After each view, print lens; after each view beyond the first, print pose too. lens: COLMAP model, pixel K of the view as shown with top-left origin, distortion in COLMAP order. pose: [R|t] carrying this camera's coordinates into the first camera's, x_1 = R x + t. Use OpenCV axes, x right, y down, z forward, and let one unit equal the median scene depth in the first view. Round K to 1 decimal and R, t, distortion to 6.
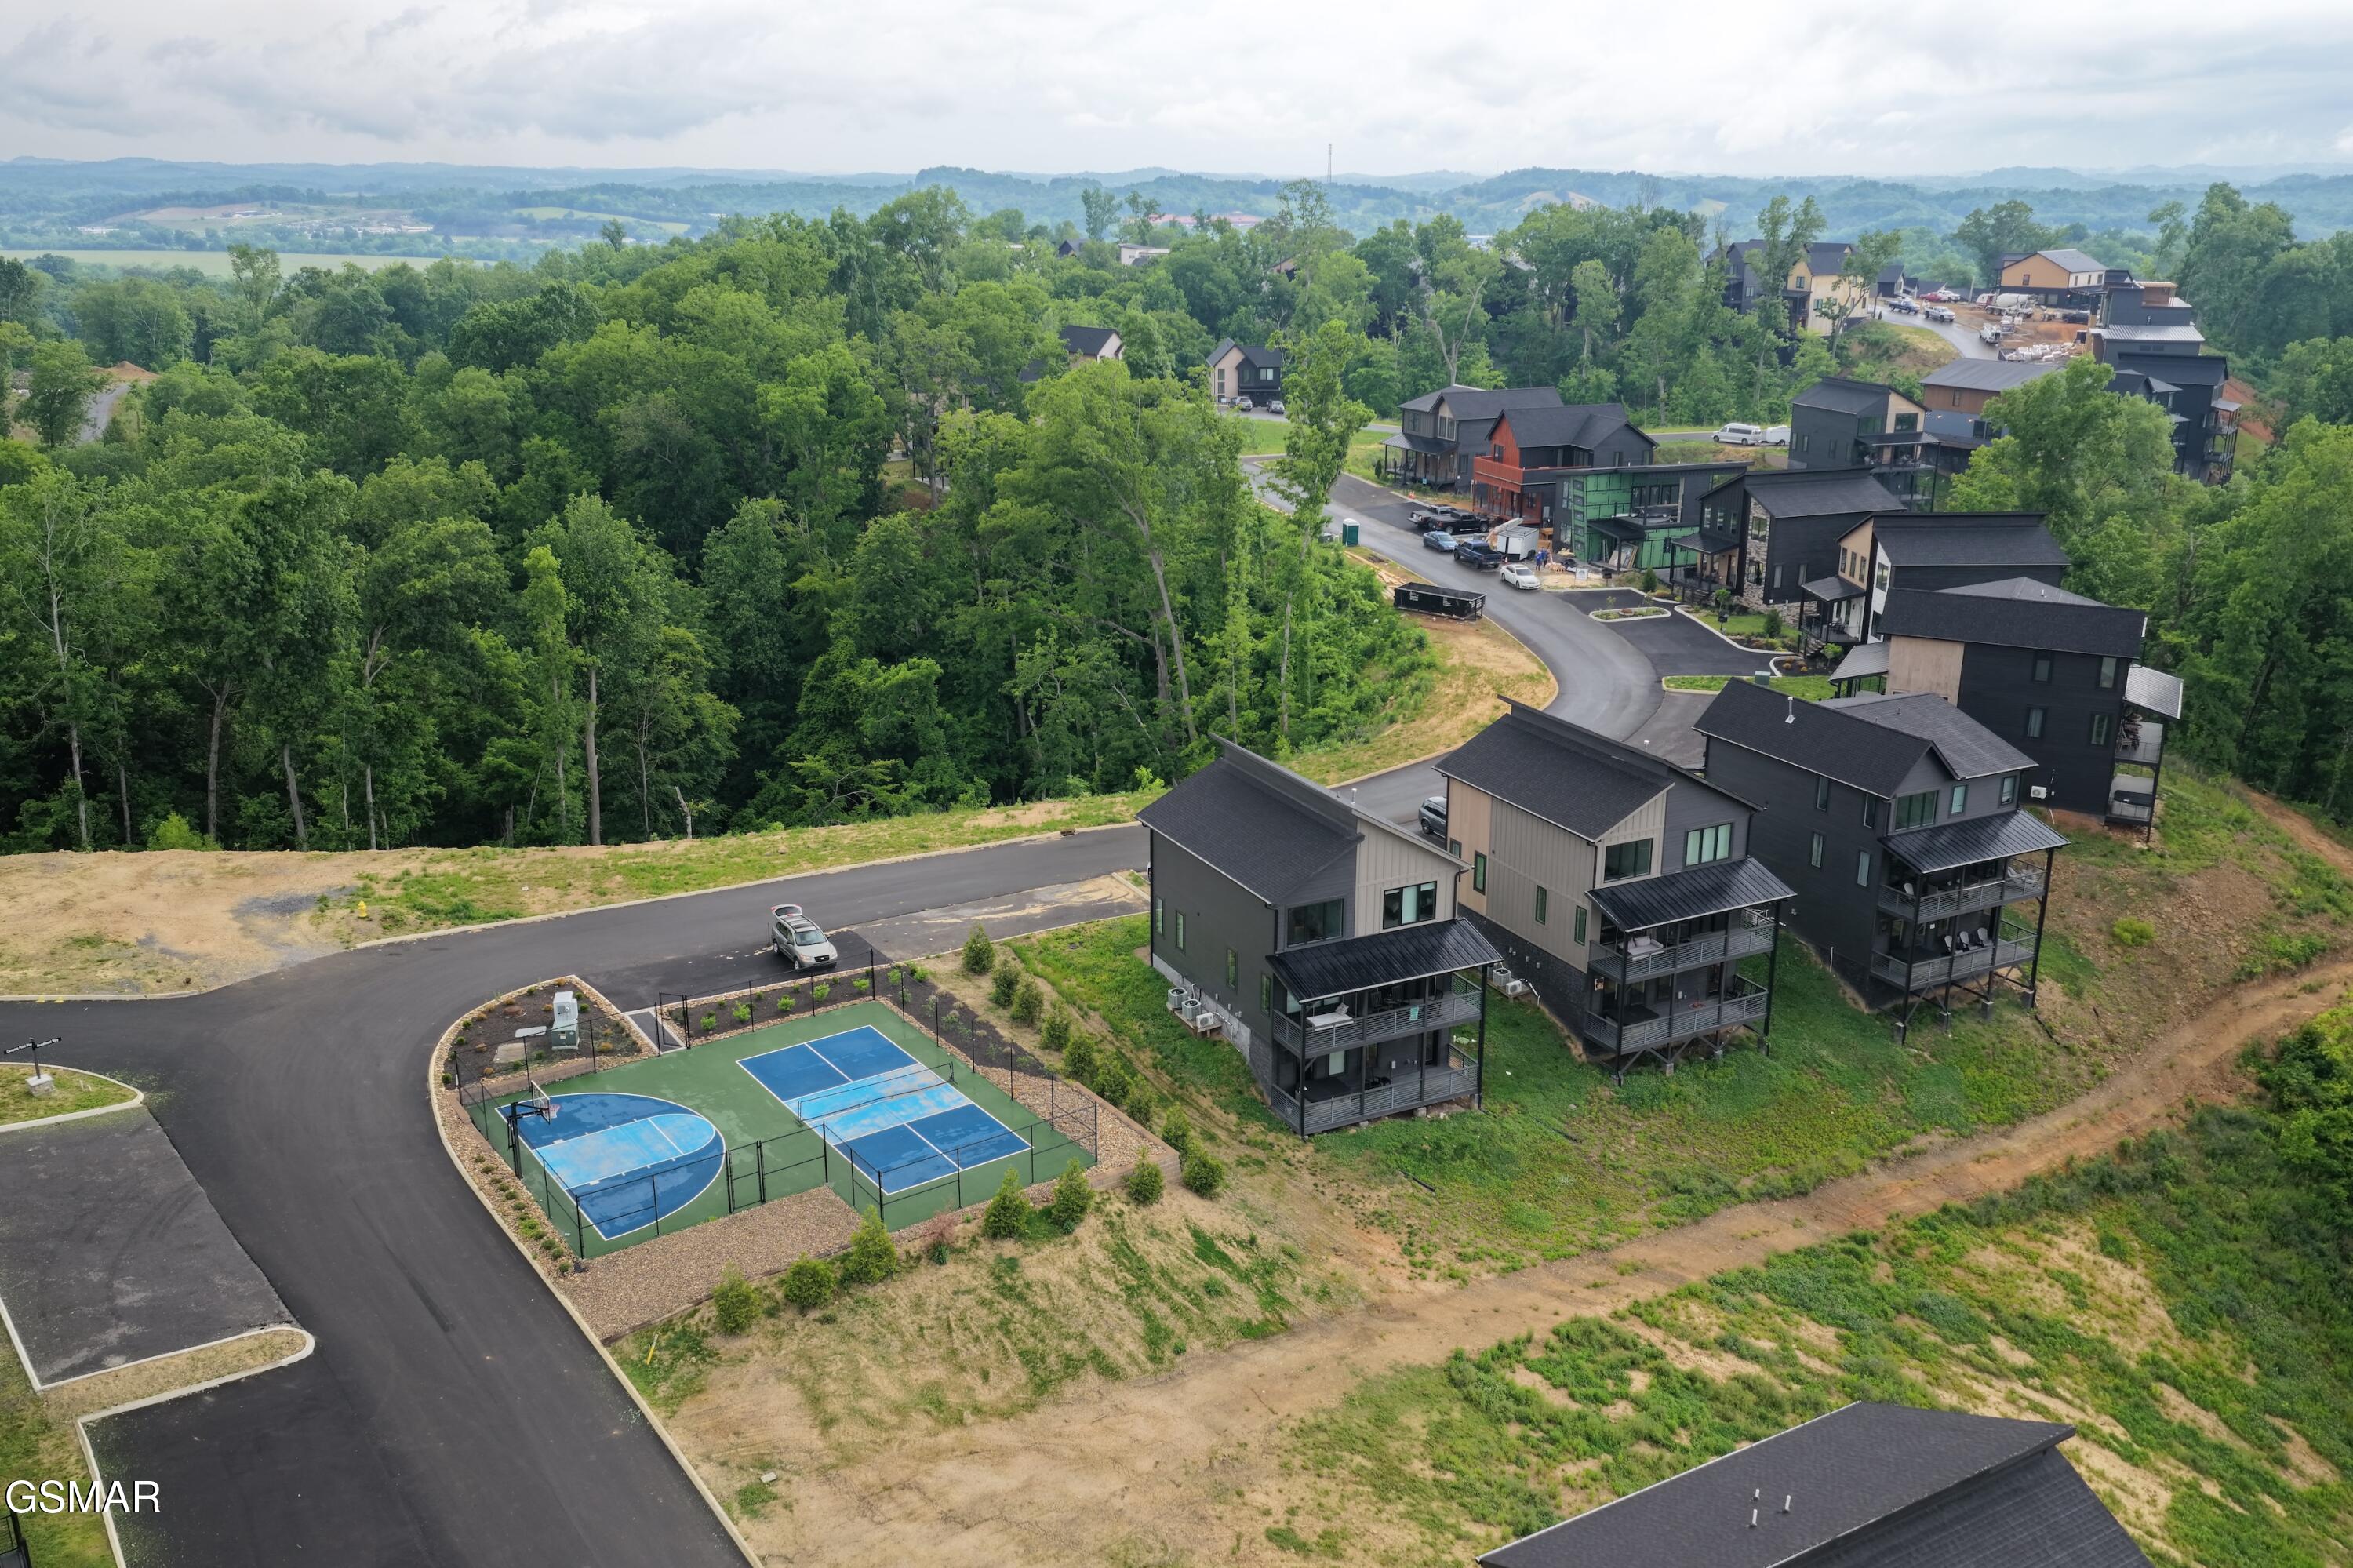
lens RADIAL K [[1950.6, 0, 1178.6], [0, 1950.6, 781.9], [0, 0, 1]] dist [-0.007024, 0.031807]
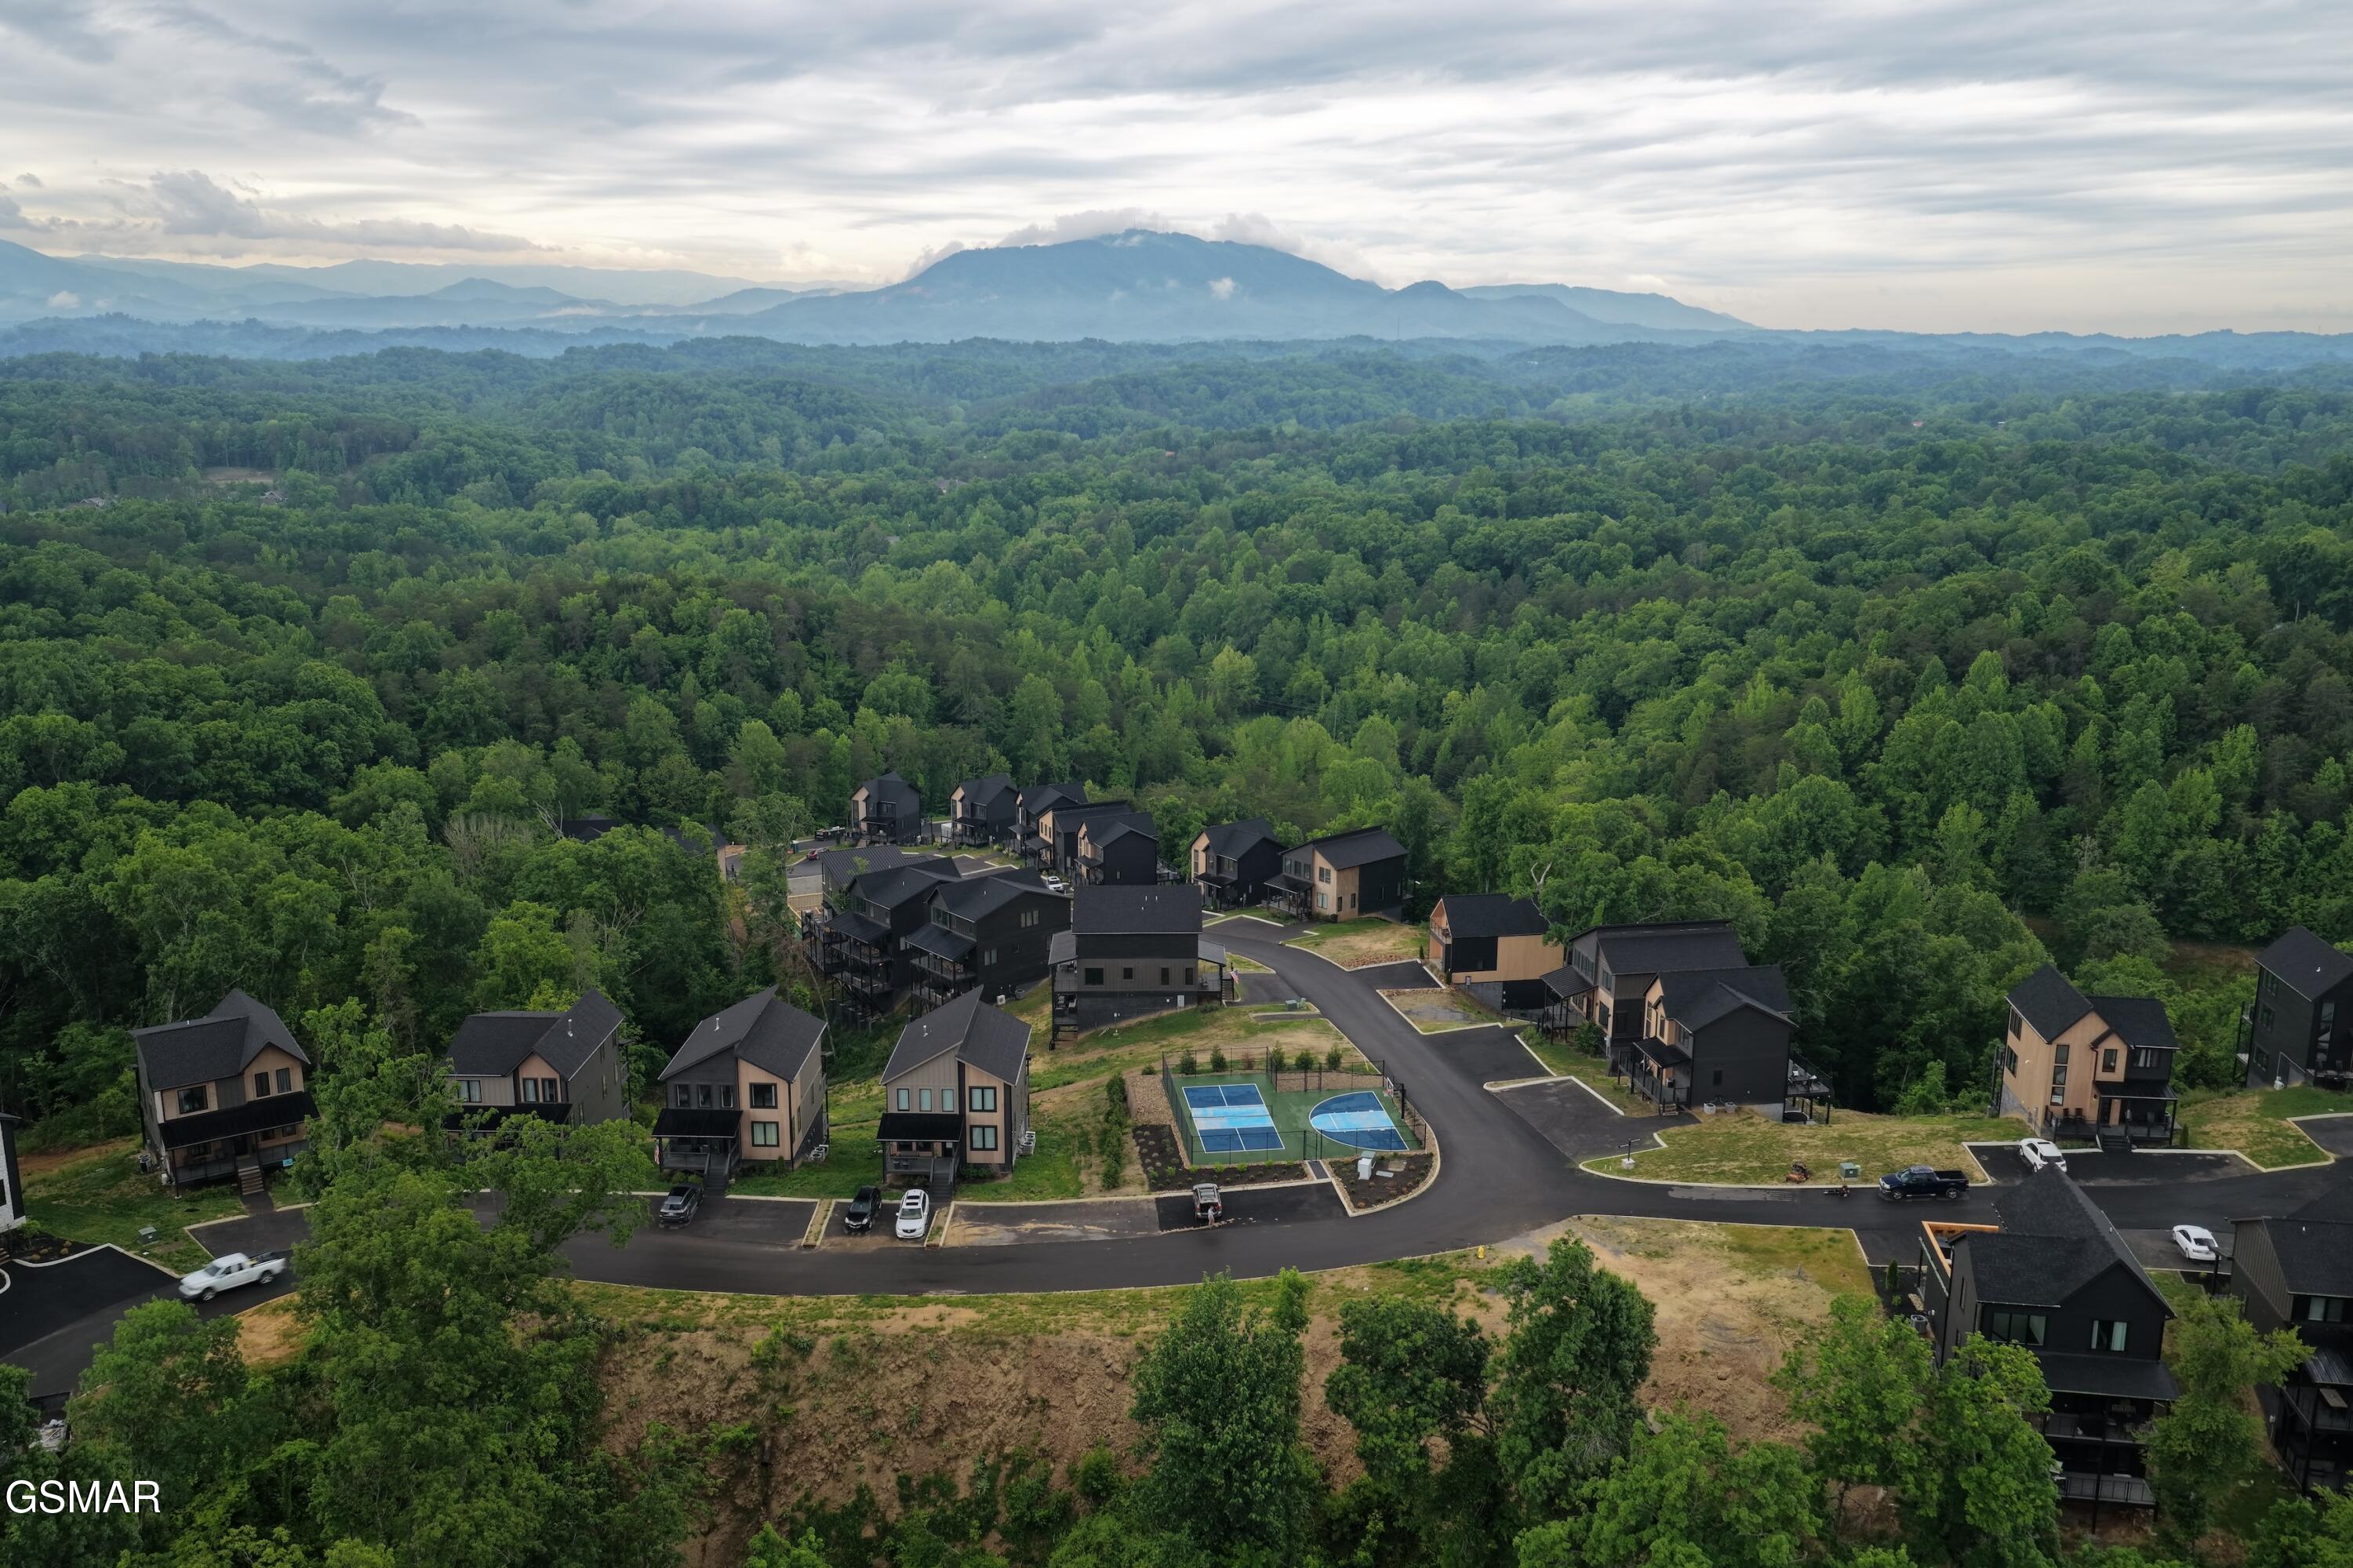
lens RADIAL K [[1950.6, 0, 1173.6], [0, 1950.6, 792.2], [0, 0, 1]] dist [-0.007024, 0.031807]
pose [[-0.879496, -0.113852, 0.462087, -0.791473], [0.137400, 0.868869, 0.475592, -0.870937], [-0.455640, 0.481772, -0.748523, 1.887555]]
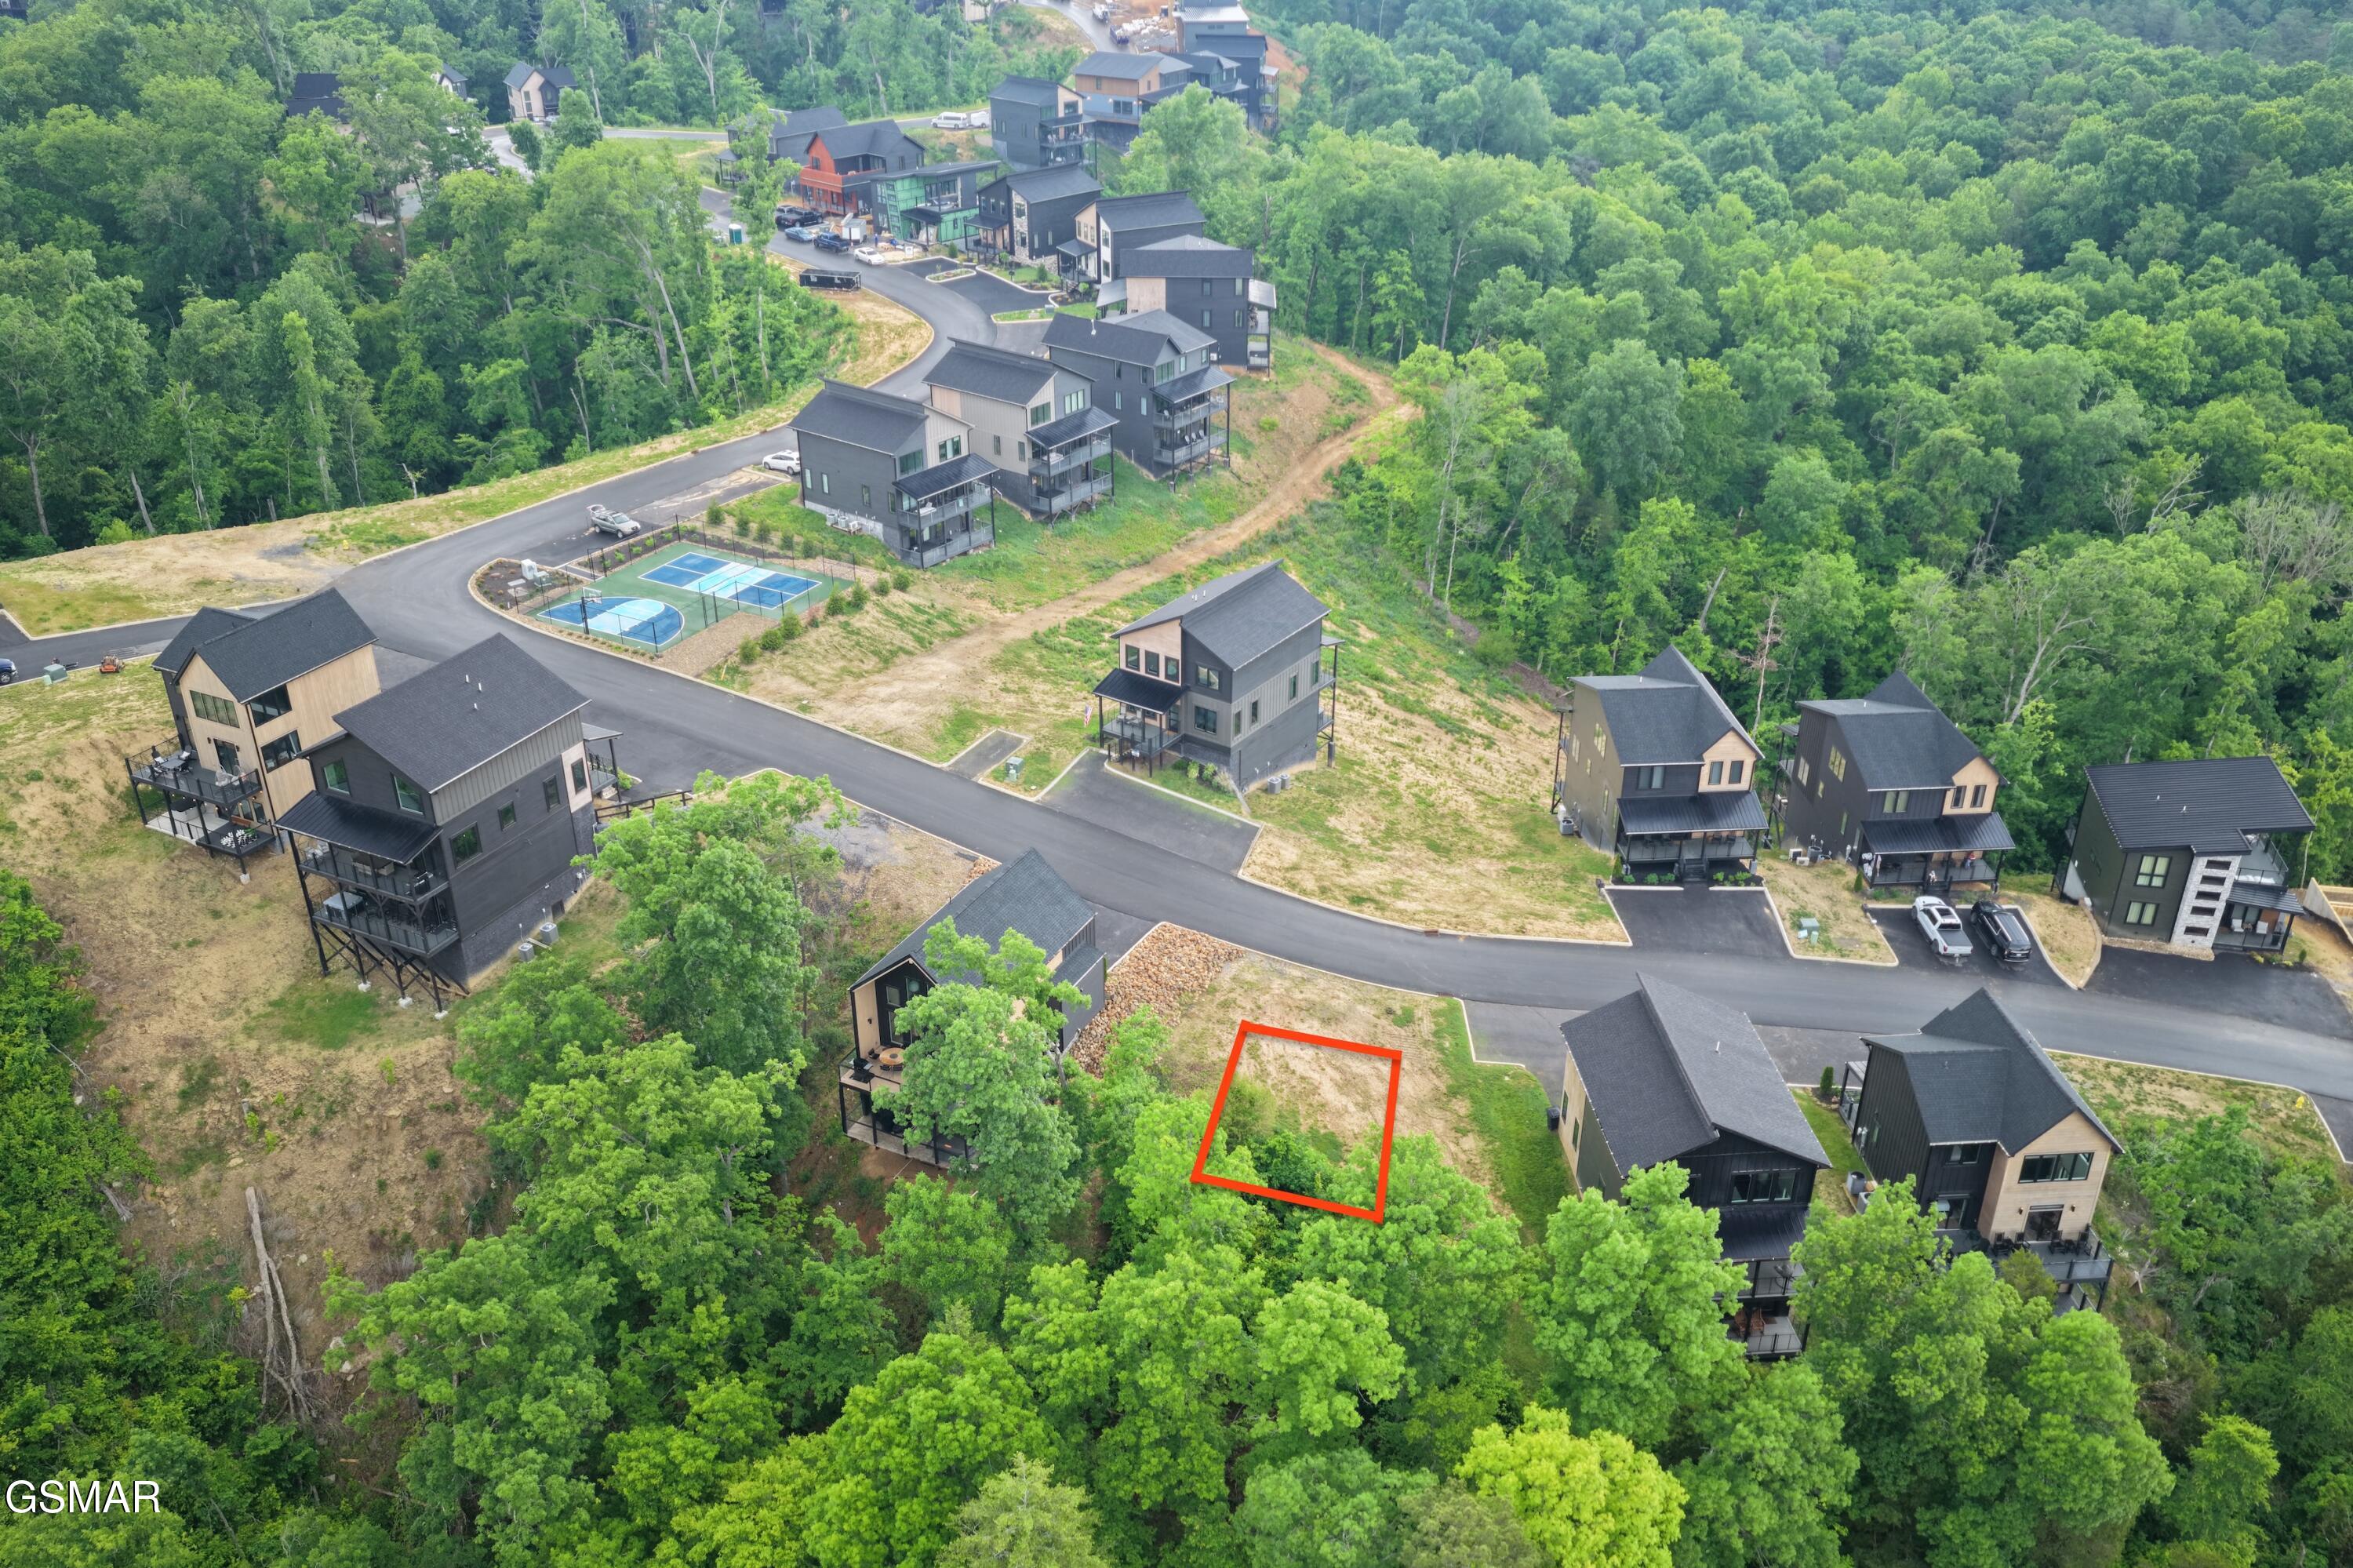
lens RADIAL K [[1950.6, 0, 1179.4], [0, 1950.6, 774.8], [0, 0, 1]] dist [-0.007024, 0.031807]
pose [[0.900427, -0.203511, 0.384467, -0.434991], [0.131547, 0.969824, 0.205274, 0.006809], [-0.414640, -0.134259, 0.900027, -0.805787]]
